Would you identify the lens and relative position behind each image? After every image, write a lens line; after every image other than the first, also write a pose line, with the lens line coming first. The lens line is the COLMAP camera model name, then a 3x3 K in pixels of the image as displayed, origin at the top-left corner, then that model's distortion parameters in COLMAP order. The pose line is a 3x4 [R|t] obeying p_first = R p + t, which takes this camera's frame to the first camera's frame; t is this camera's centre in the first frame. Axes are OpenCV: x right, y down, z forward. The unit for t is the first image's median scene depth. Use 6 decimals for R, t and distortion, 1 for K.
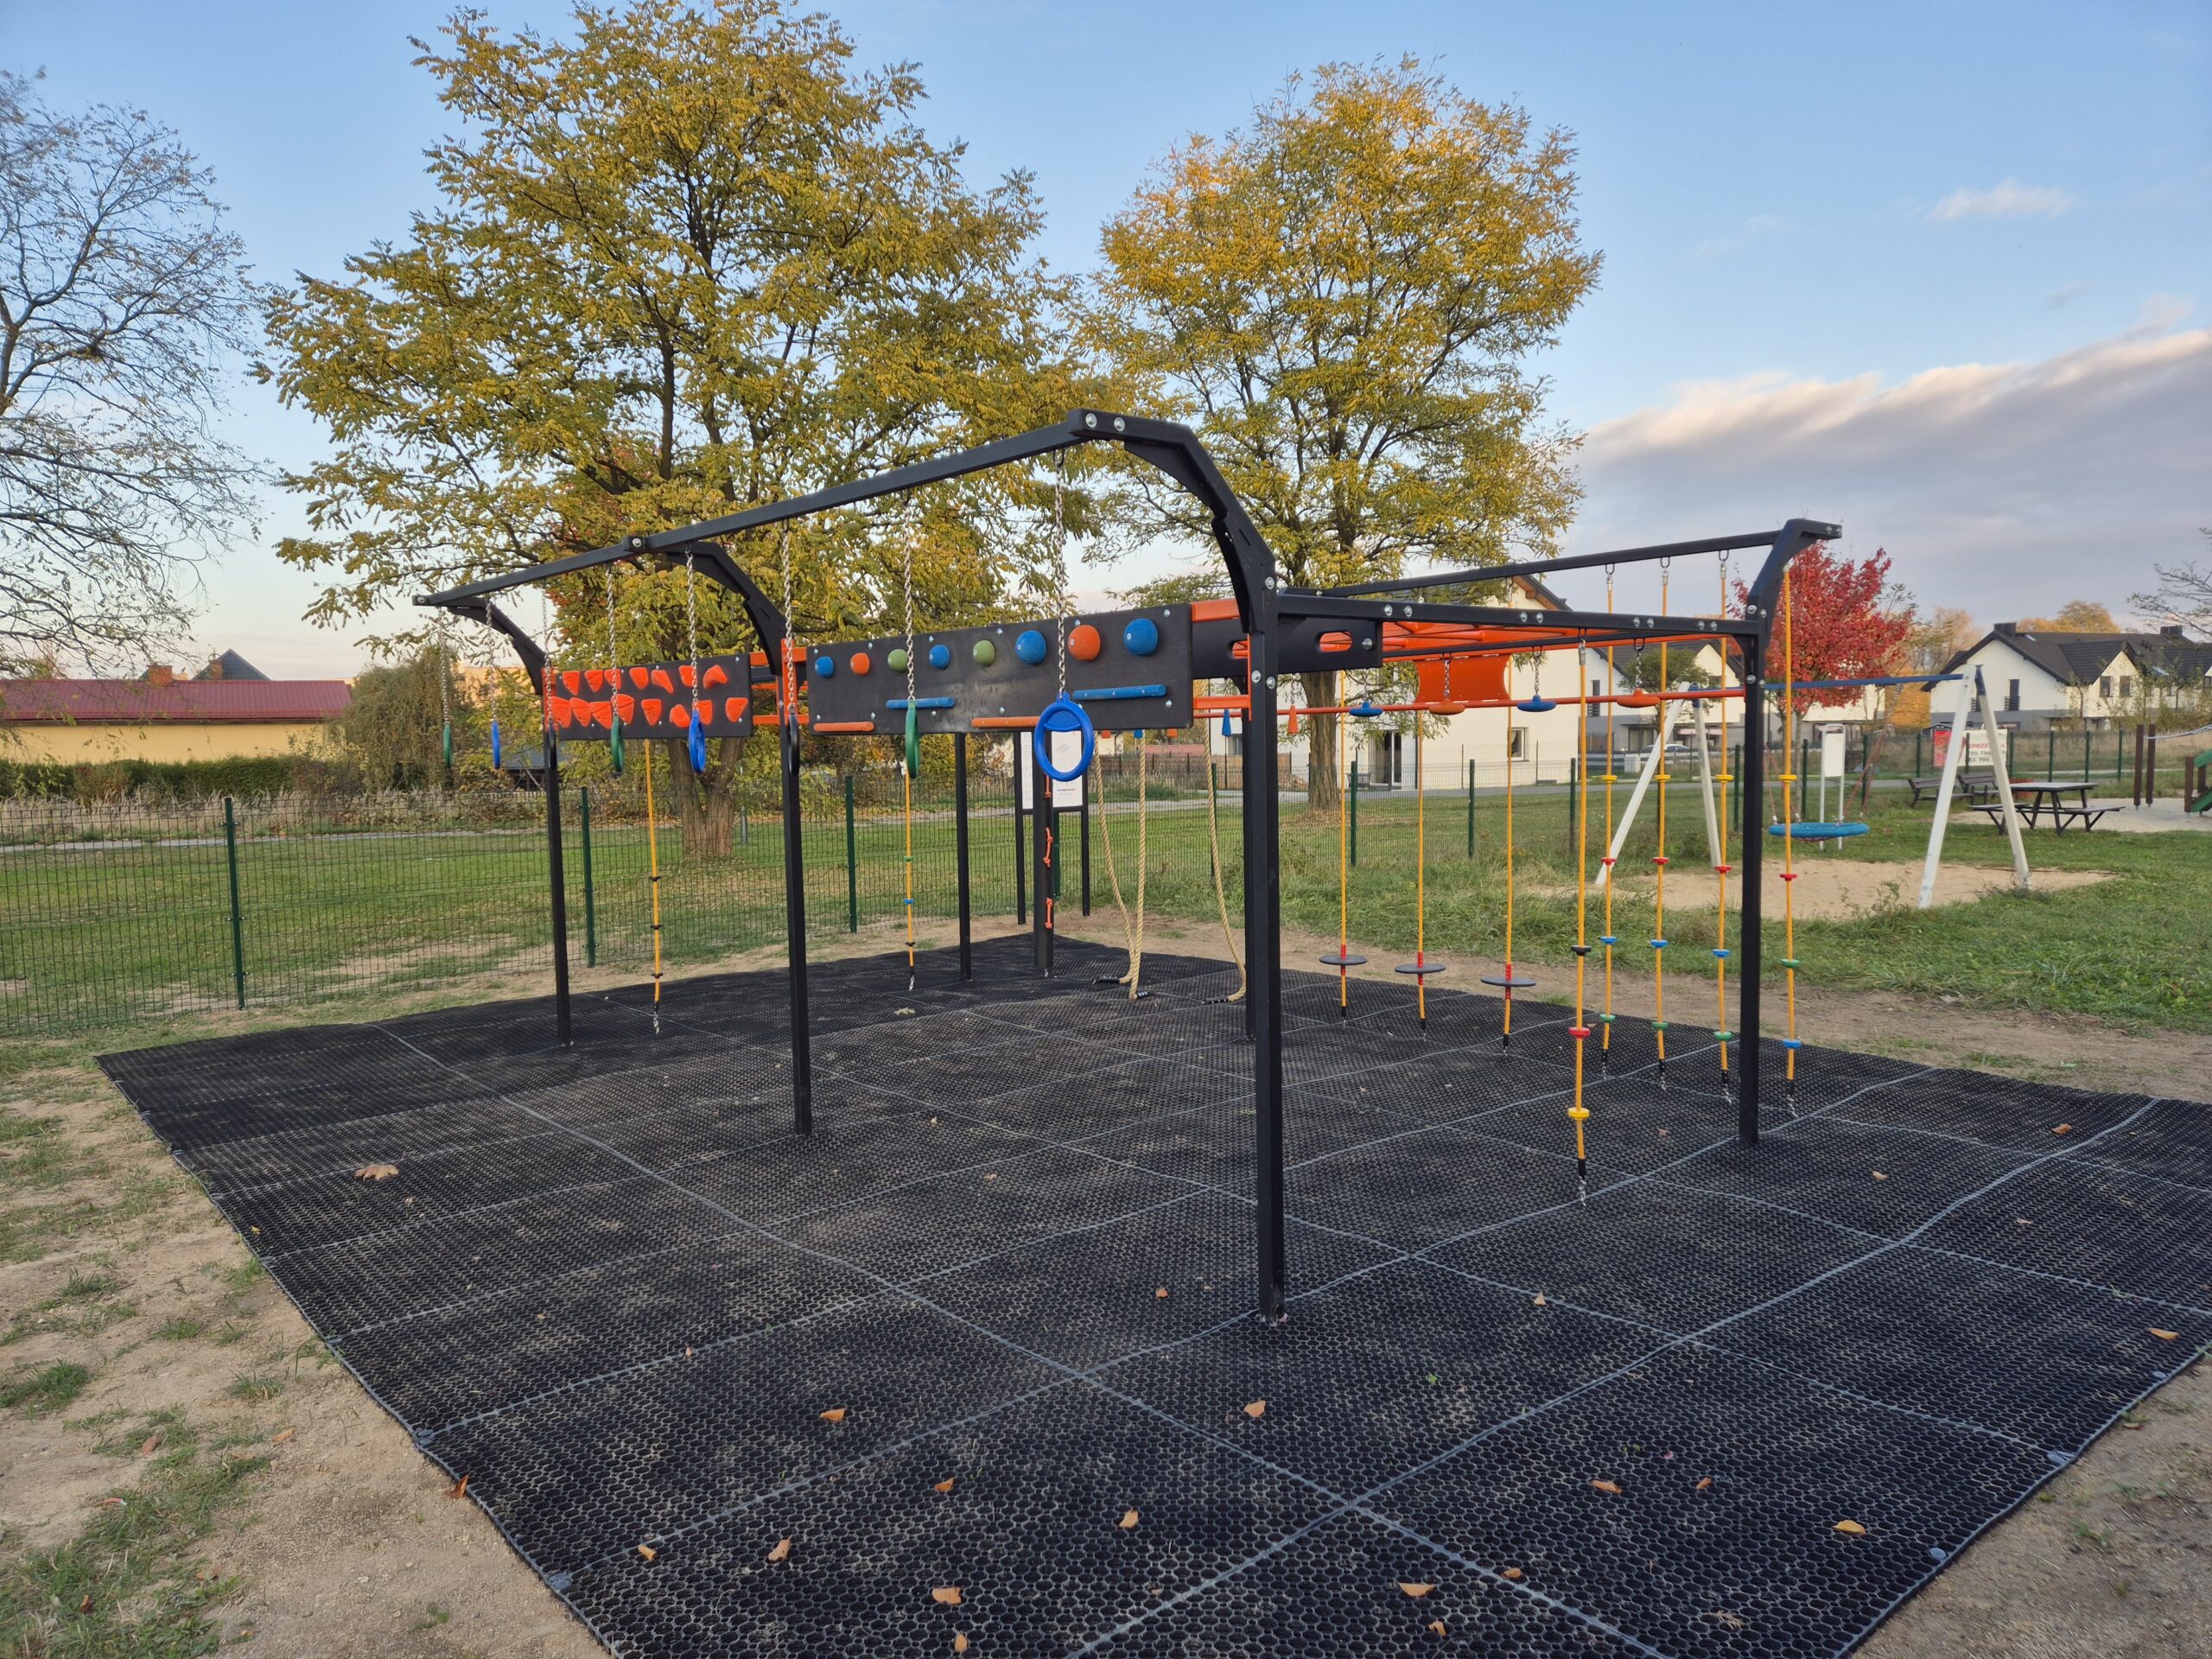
lens RADIAL K [[1470.9, 0, 1096.4], [0, 1470.9, 833.1], [0, 0, 1]] dist [0.078078, -0.063632]
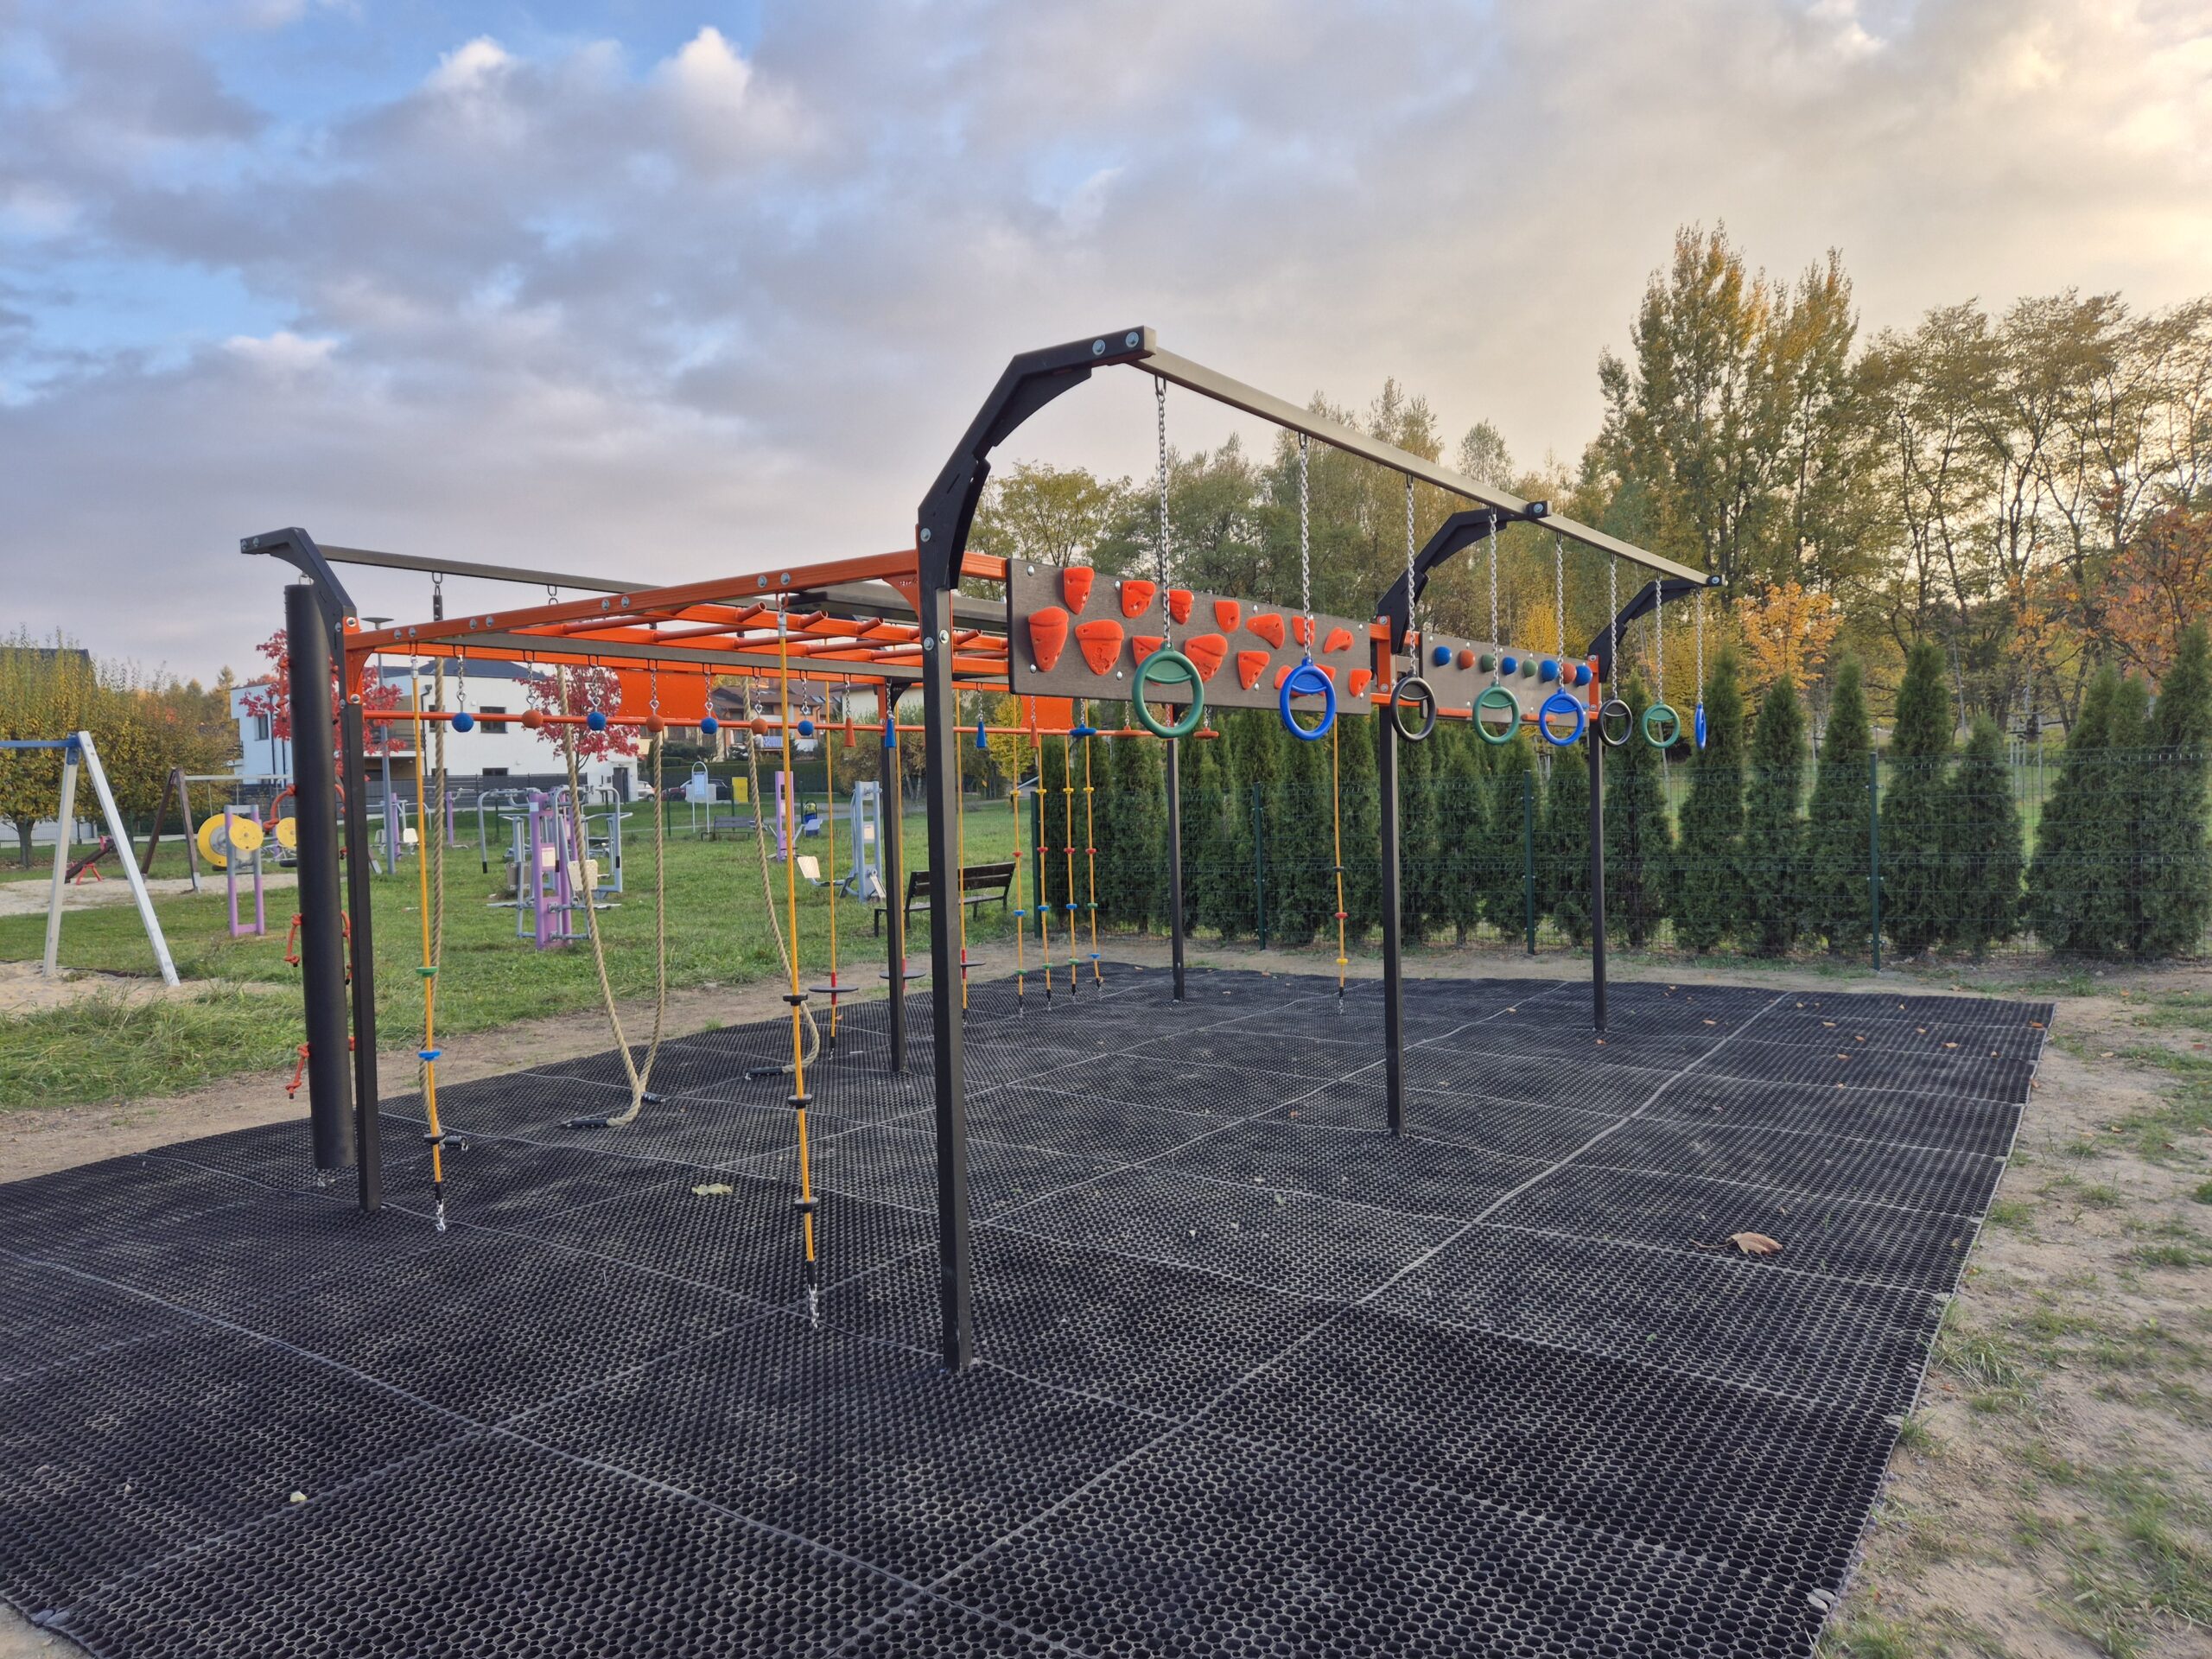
lens RADIAL K [[1470.9, 0, 1096.4], [0, 1470.9, 833.1], [0, 0, 1]] dist [0.078078, -0.063632]
pose [[-0.255443, -0.005947, 0.966806, -1.220366], [0.098783, 0.994587, 0.032217, -0.045399], [-0.961764, 0.103734, -0.253473, 1.605541]]
